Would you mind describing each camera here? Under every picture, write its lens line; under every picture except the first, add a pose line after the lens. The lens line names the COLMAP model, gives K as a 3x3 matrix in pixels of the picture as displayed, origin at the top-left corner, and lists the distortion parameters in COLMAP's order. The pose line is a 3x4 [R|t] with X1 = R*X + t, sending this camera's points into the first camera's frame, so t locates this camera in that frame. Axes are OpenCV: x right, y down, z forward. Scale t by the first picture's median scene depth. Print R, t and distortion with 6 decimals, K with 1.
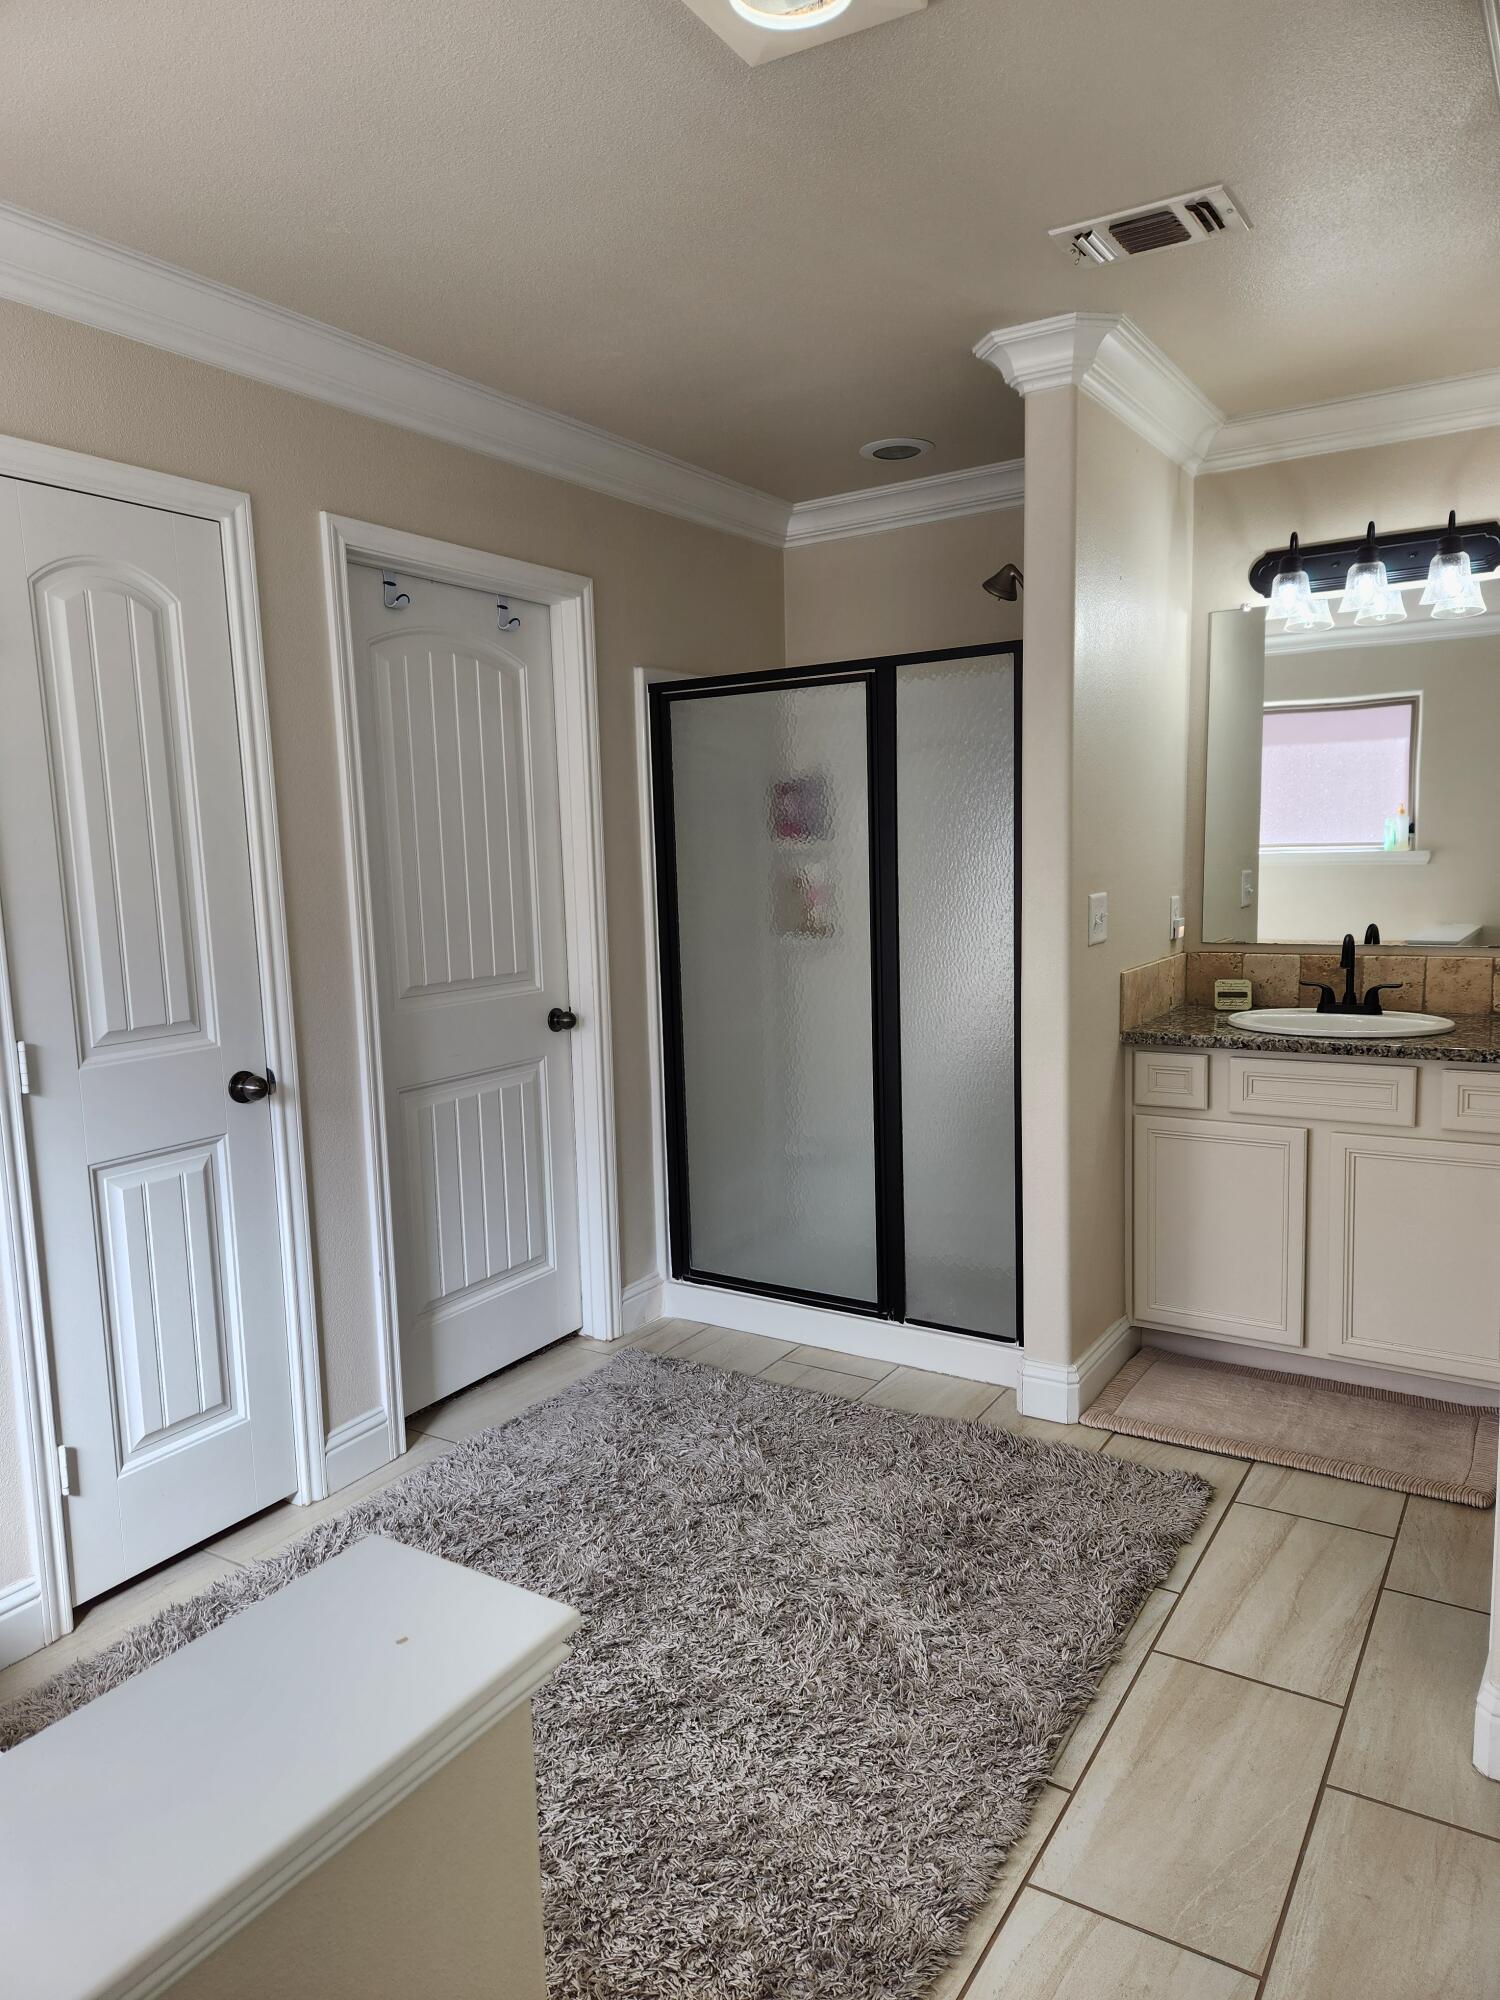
lens RADIAL K [[1341.3, 0, 748.7], [0, 1341.3, 996.9], [0, 0, 1]] dist [0.069980, -0.033795]
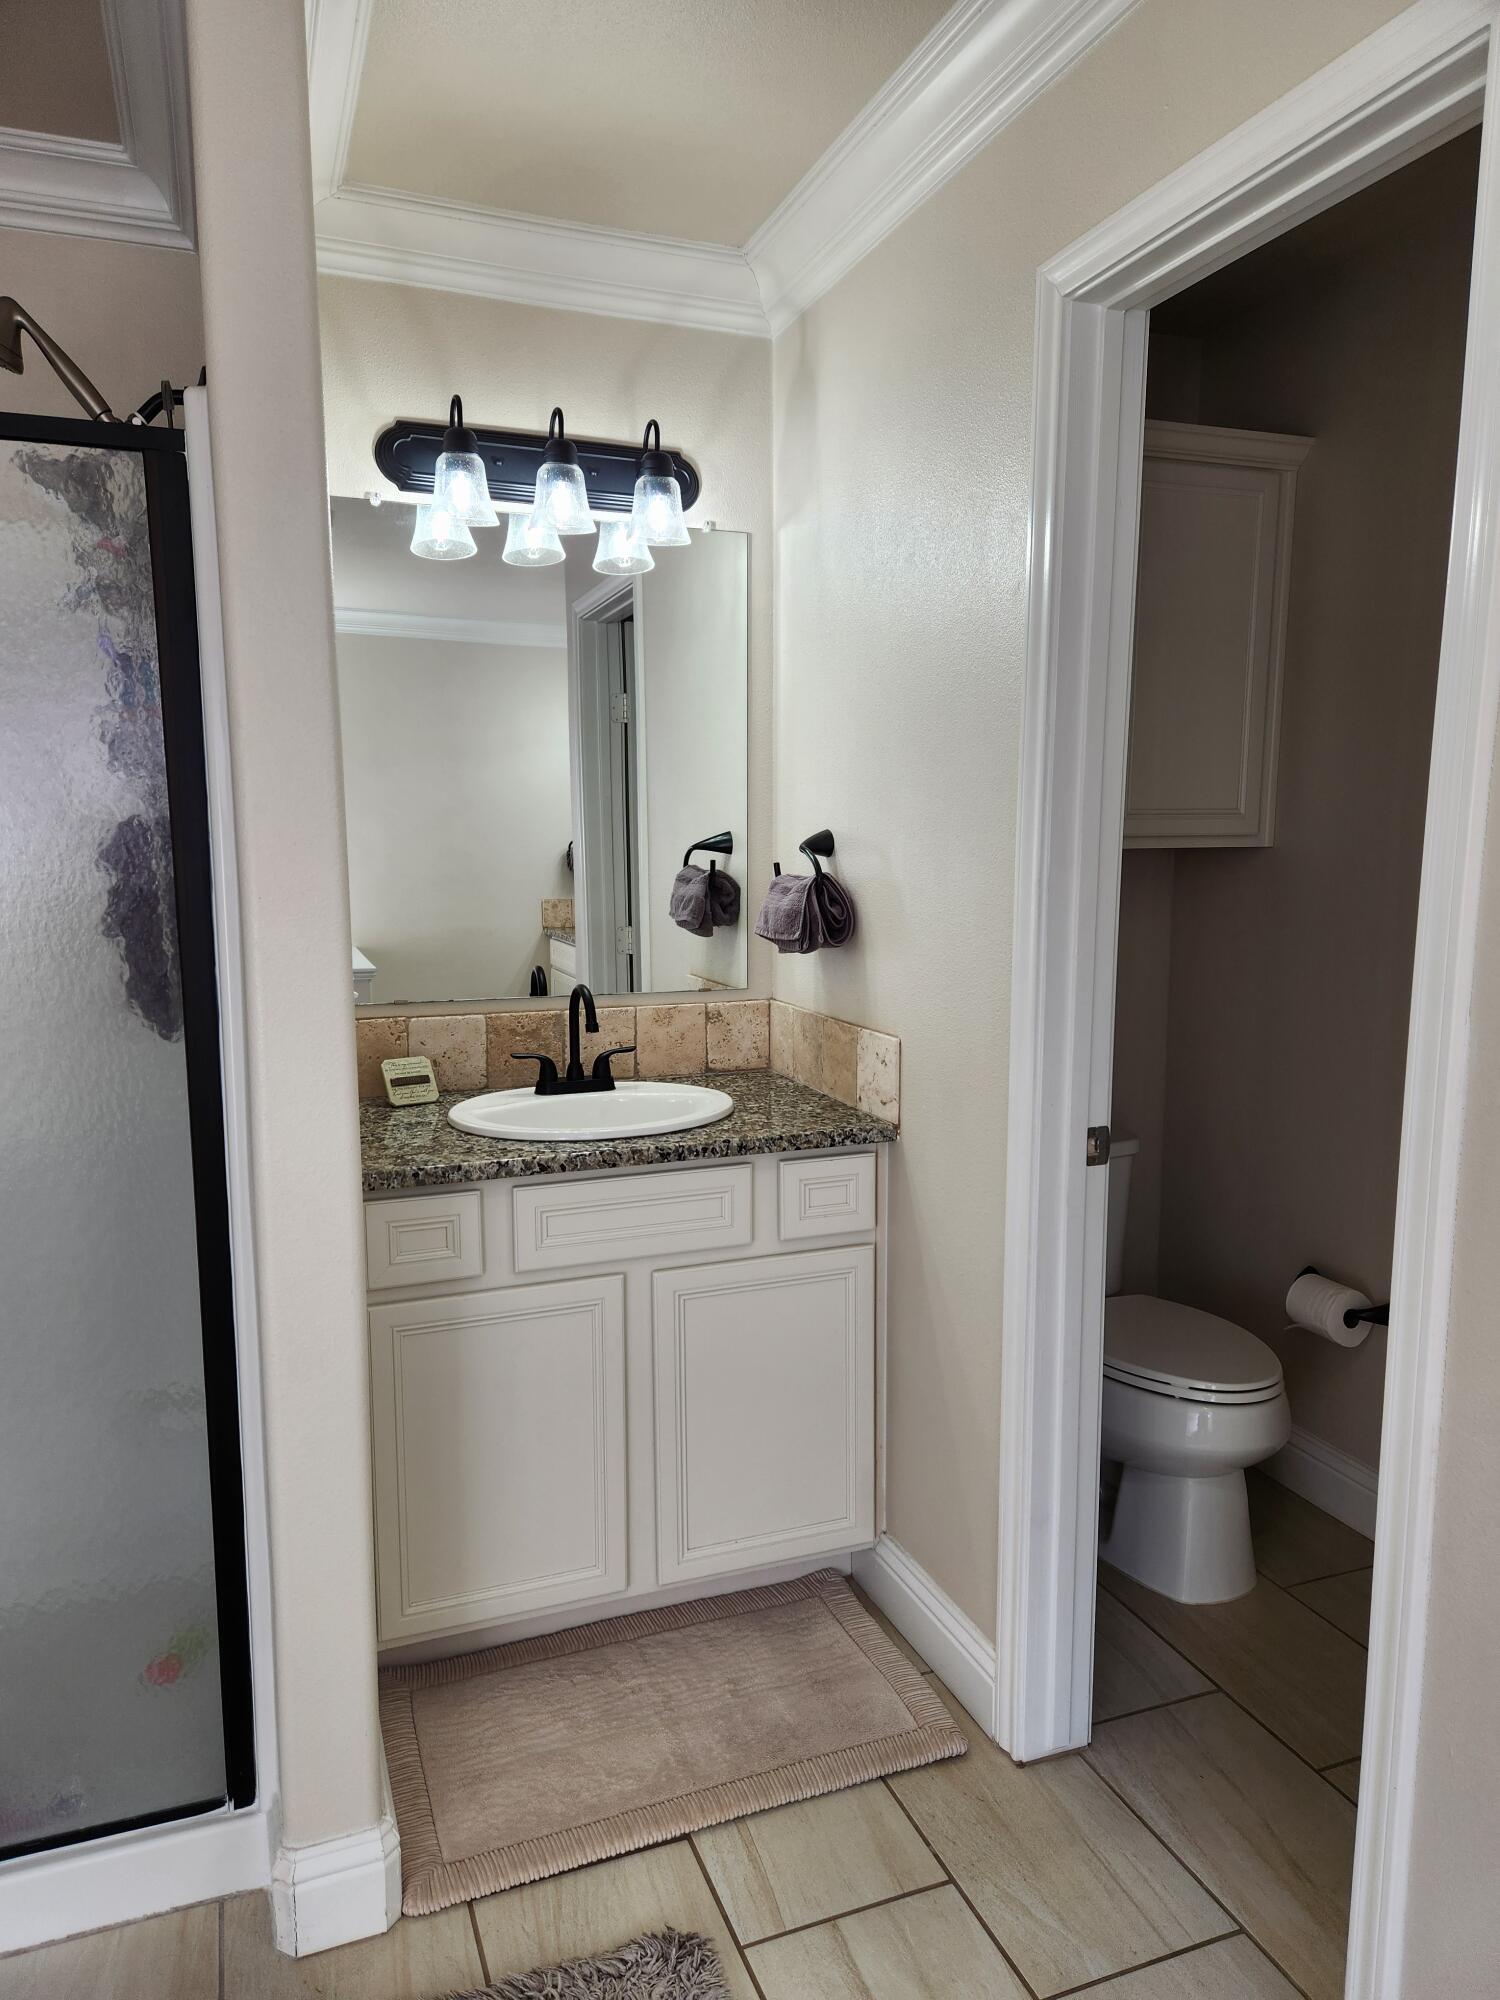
lens RADIAL K [[1341.3, 0, 743.5], [0, 1341.3, 1011.7], [0, 0, 1]] dist [0.069980, -0.033795]
pose [[0.606376, -0.076386, 0.791501, -0.080454], [0.076872, 0.996344, 0.037262, -0.055757], [-0.791454, 0.038250, 0.610031, 0.532305]]
